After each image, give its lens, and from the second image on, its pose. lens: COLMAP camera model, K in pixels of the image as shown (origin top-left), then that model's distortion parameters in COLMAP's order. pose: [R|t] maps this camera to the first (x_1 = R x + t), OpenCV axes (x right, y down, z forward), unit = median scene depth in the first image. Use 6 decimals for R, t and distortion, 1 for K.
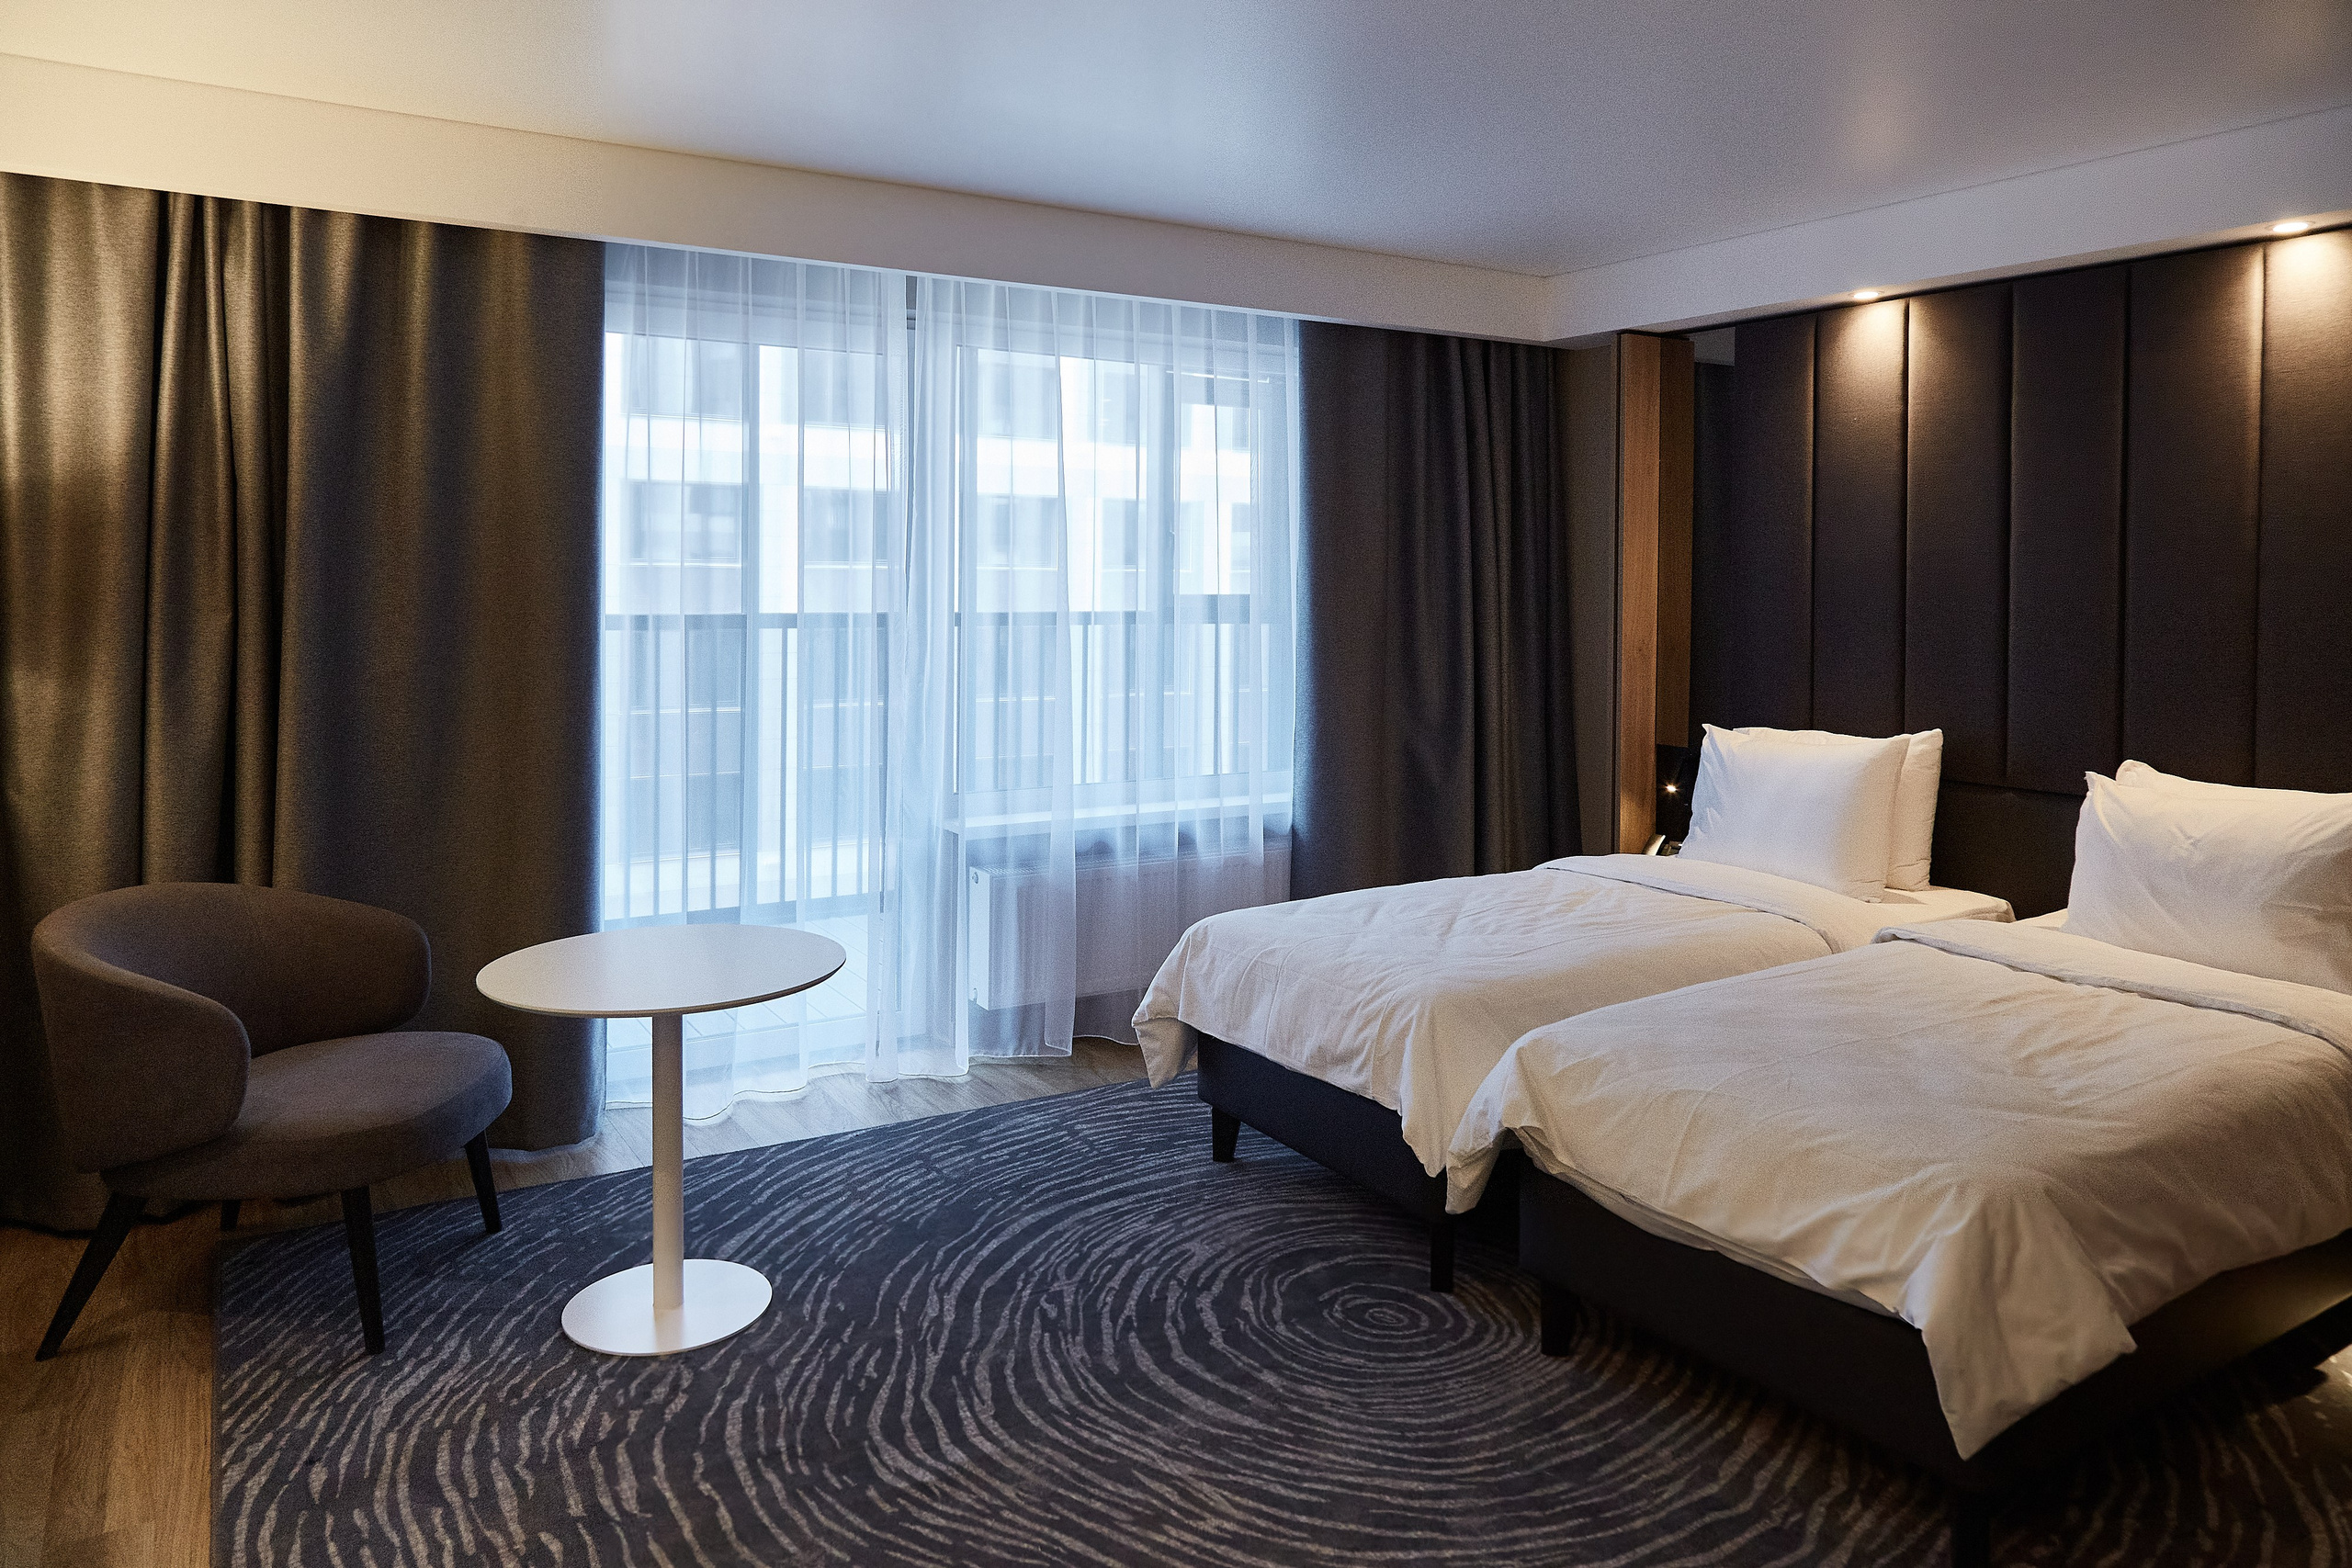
lens RADIAL K [[1581.0, 0, 1175.2], [0, 1581.0, 597.6], [0, 0, 1]] dist [-0.001890, 0.002475]
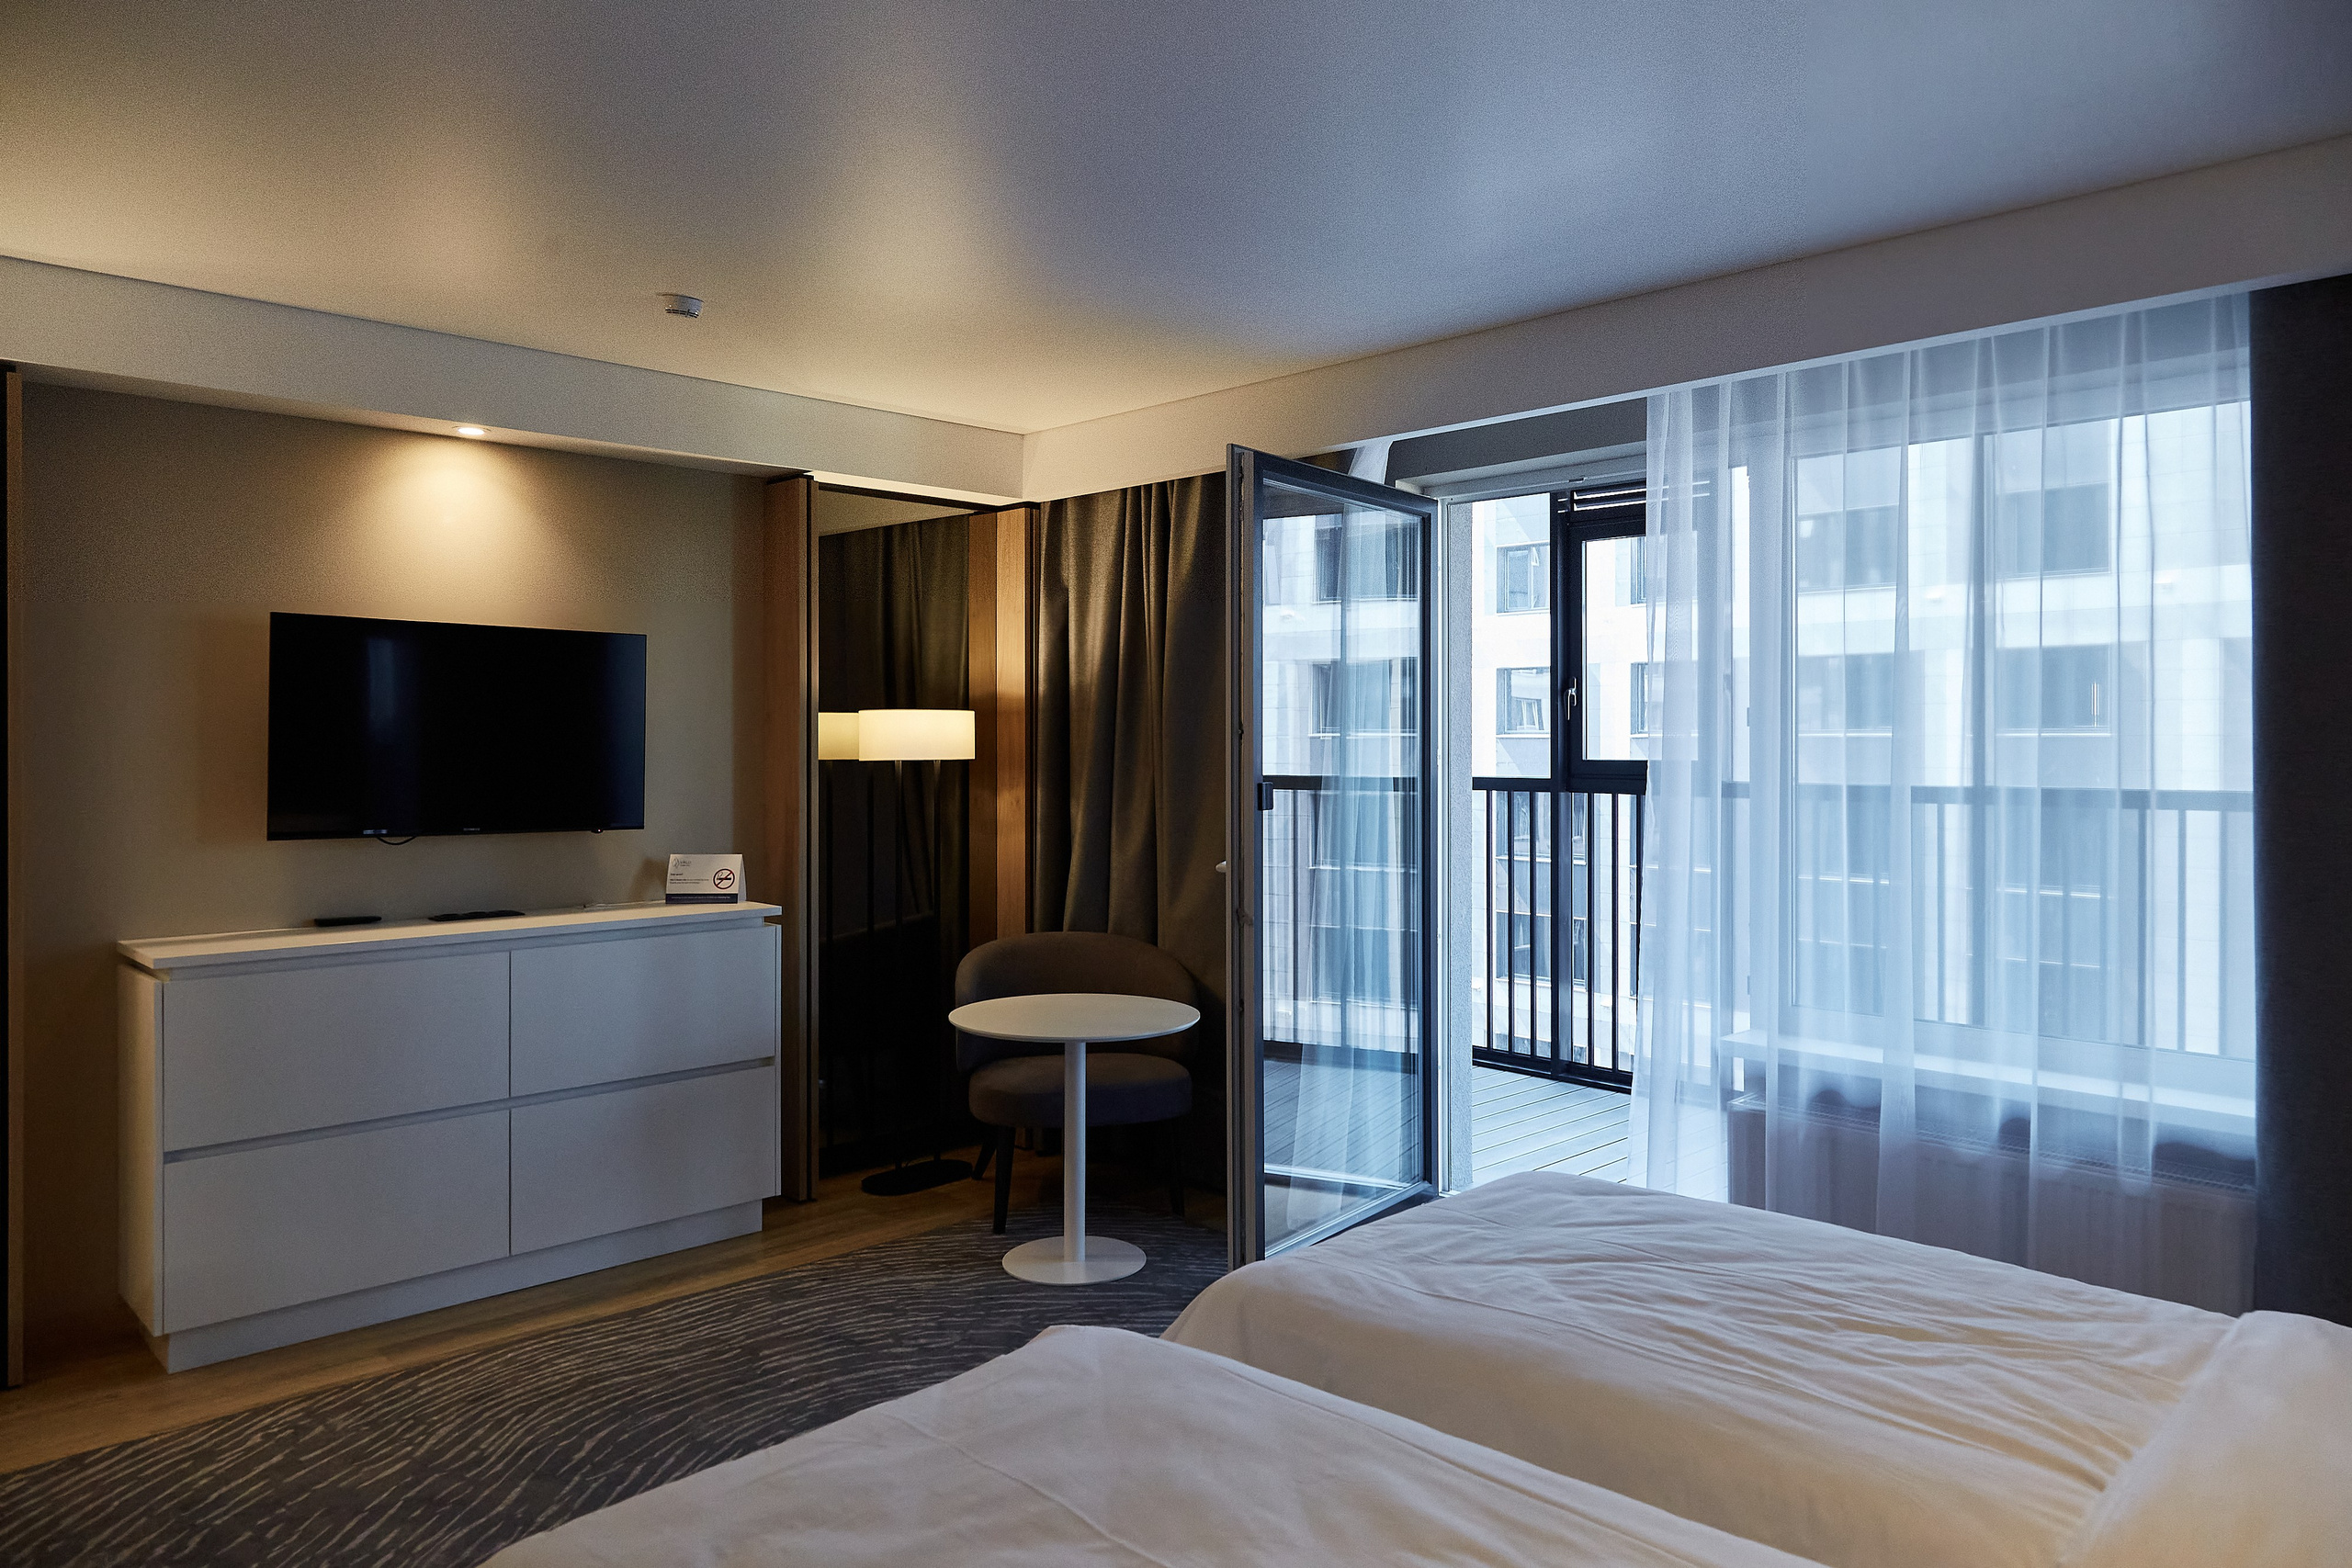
lens RADIAL K [[1520.1, 0, 1178.7], [0, 1520.1, 747.4], [0, 0, 1]] dist [-0.000303, 0.001192]
pose [[0.231301, -0.008679, -0.972843, 0.774489], [-0.010902, 0.999874, -0.011512, 0.003870], [0.972821, 0.013269, 0.231178, 0.702414]]
